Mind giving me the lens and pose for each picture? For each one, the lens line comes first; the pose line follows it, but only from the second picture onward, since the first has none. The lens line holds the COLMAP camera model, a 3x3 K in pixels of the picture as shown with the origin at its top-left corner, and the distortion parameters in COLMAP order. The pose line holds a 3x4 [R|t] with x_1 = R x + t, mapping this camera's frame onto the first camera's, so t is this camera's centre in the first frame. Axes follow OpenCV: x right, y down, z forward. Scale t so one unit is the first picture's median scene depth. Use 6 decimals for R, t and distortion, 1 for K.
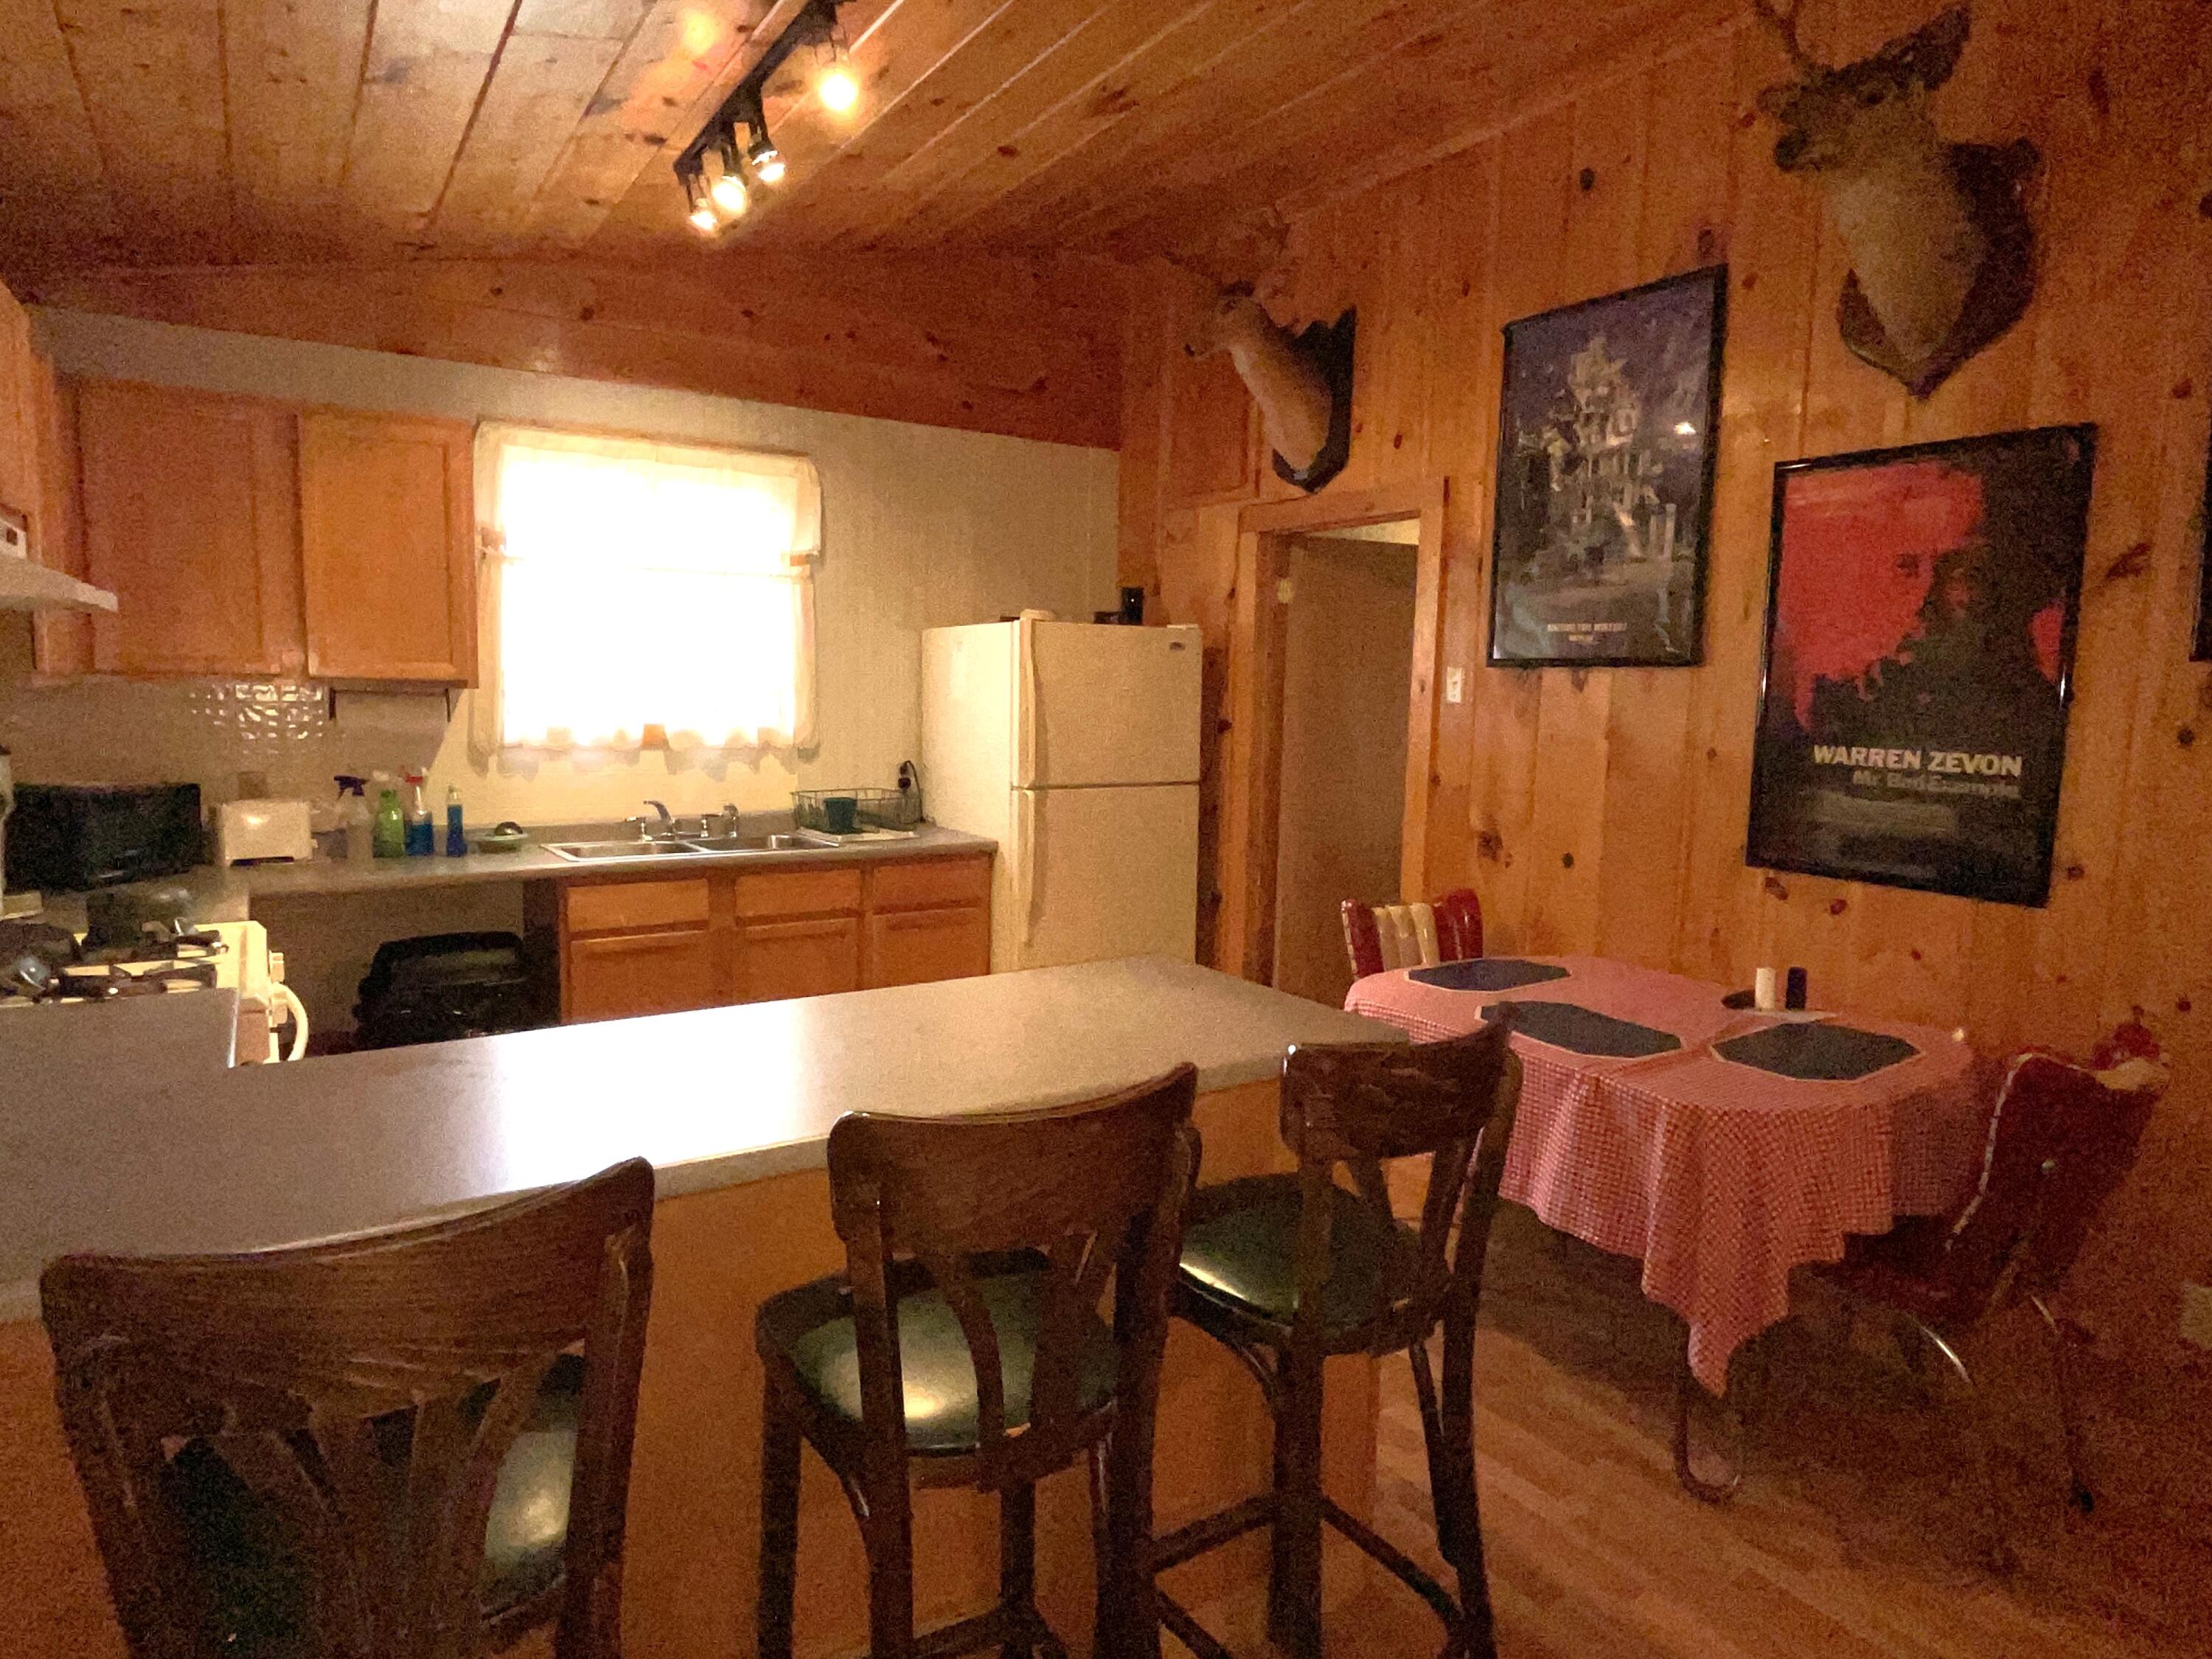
lens RADIAL K [[1291.3, 0, 1110.2], [0, 1291.3, 821.2], [0, 0, 1]] dist [-0.003840, 0.000734]
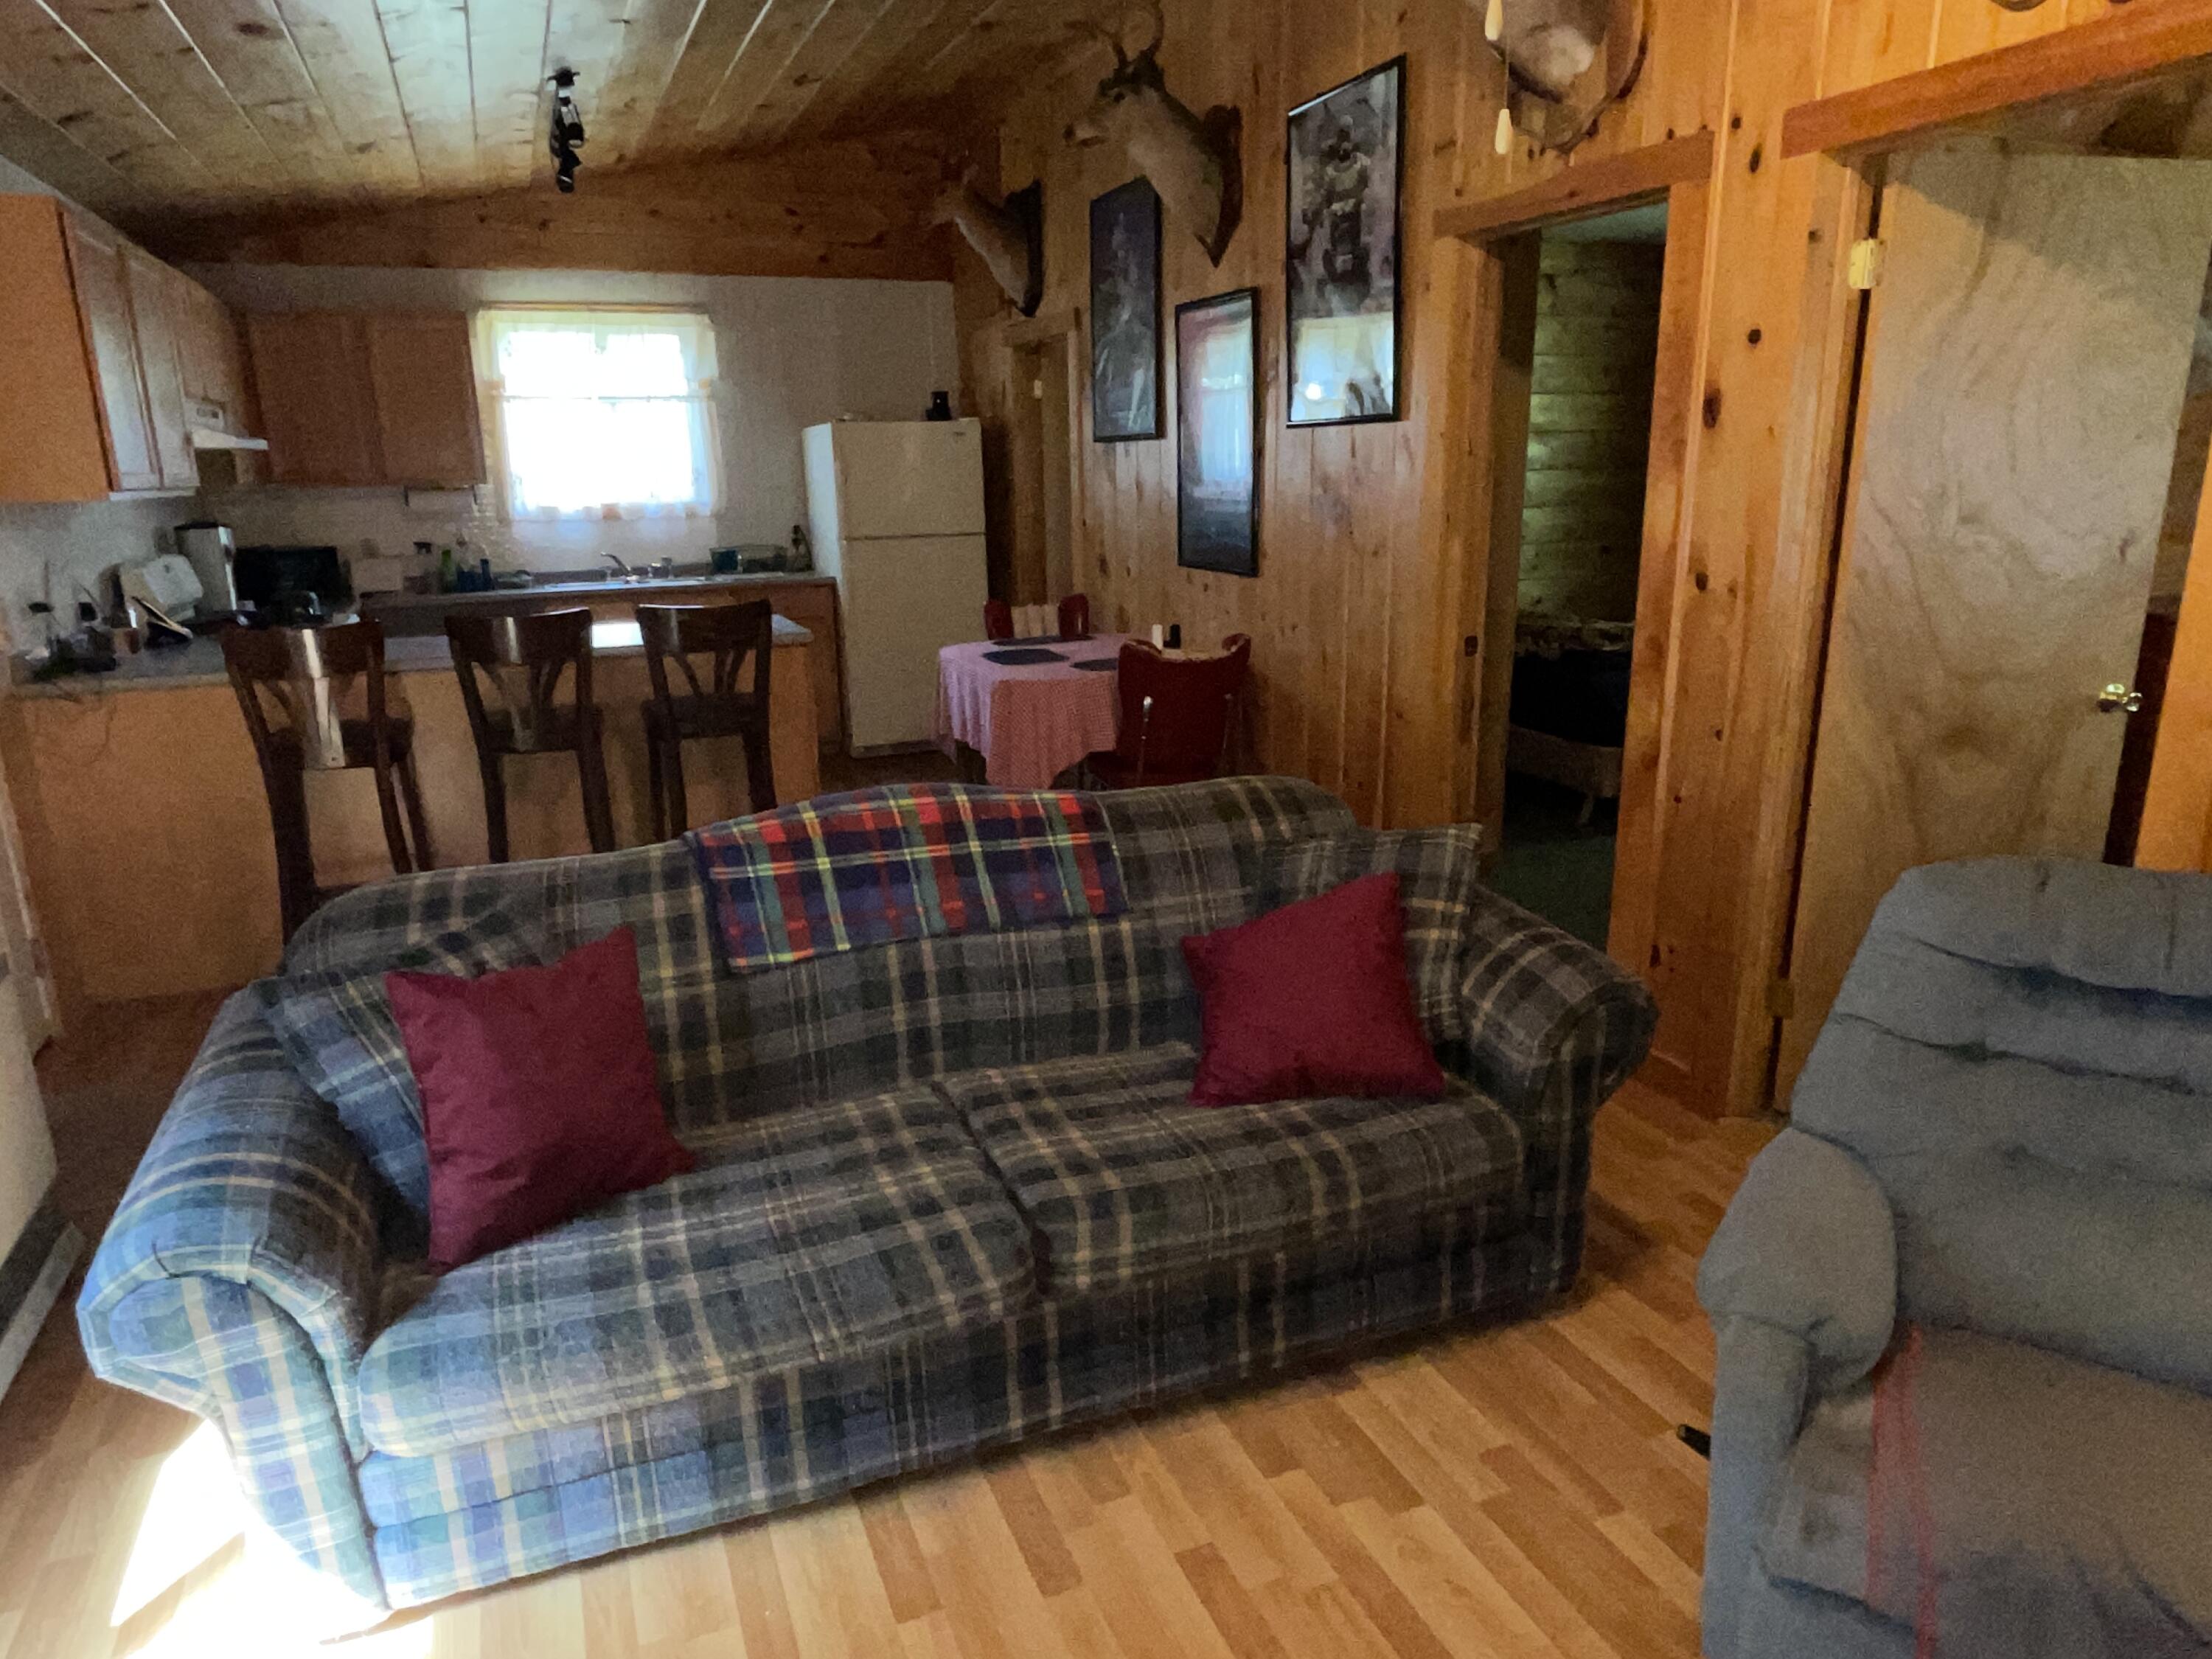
lens RADIAL K [[1372.8, 0, 1104.4], [0, 1372.8, 835.6], [0, 0, 1]] dist [-0.002472, -0.001280]
pose [[0.983333, 0.006429, -0.181698, 0.517419], [0.022859, 0.987073, 0.158635, 0.068142], [0.180369, -0.160144, 0.970474, -0.530570]]
